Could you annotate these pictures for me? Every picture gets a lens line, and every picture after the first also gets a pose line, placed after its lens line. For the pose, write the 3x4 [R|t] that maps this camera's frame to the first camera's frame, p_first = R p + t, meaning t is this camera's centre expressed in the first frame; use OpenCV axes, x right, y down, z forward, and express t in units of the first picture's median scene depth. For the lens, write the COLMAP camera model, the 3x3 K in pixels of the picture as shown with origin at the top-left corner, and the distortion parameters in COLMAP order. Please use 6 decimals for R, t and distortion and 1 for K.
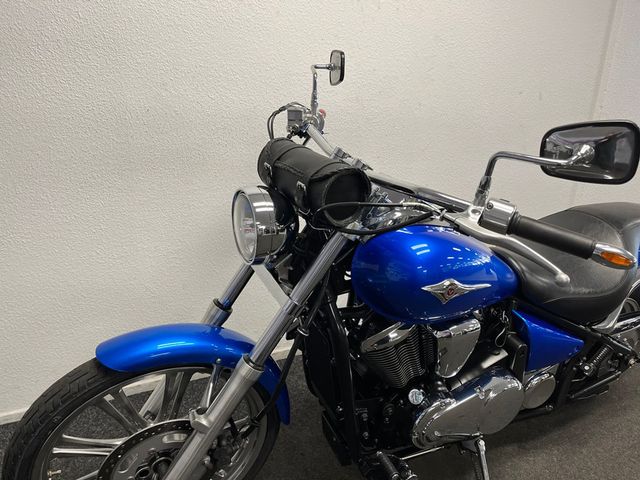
lens RADIAL K [[478.2, 0, 320.0], [0, 478.2, 240.0], [0, 0, 1]] dist [-0.008189, -0.011108]
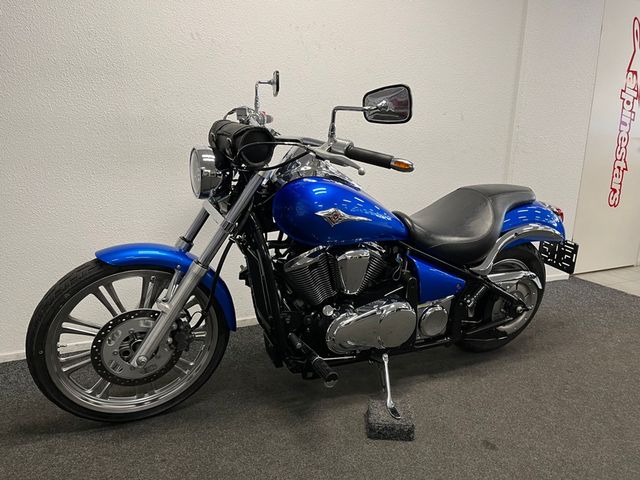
lens RADIAL K [[478.2, 0, 320.0], [0, 478.2, 240.0], [0, 0, 1]] dist [-0.008189, -0.011108]
pose [[0.999661, -0.010382, -0.023878, 0.230981], [0.007495, 0.992987, -0.117988, 0.315204], [0.024935, 0.117769, 0.992728, -0.408103]]
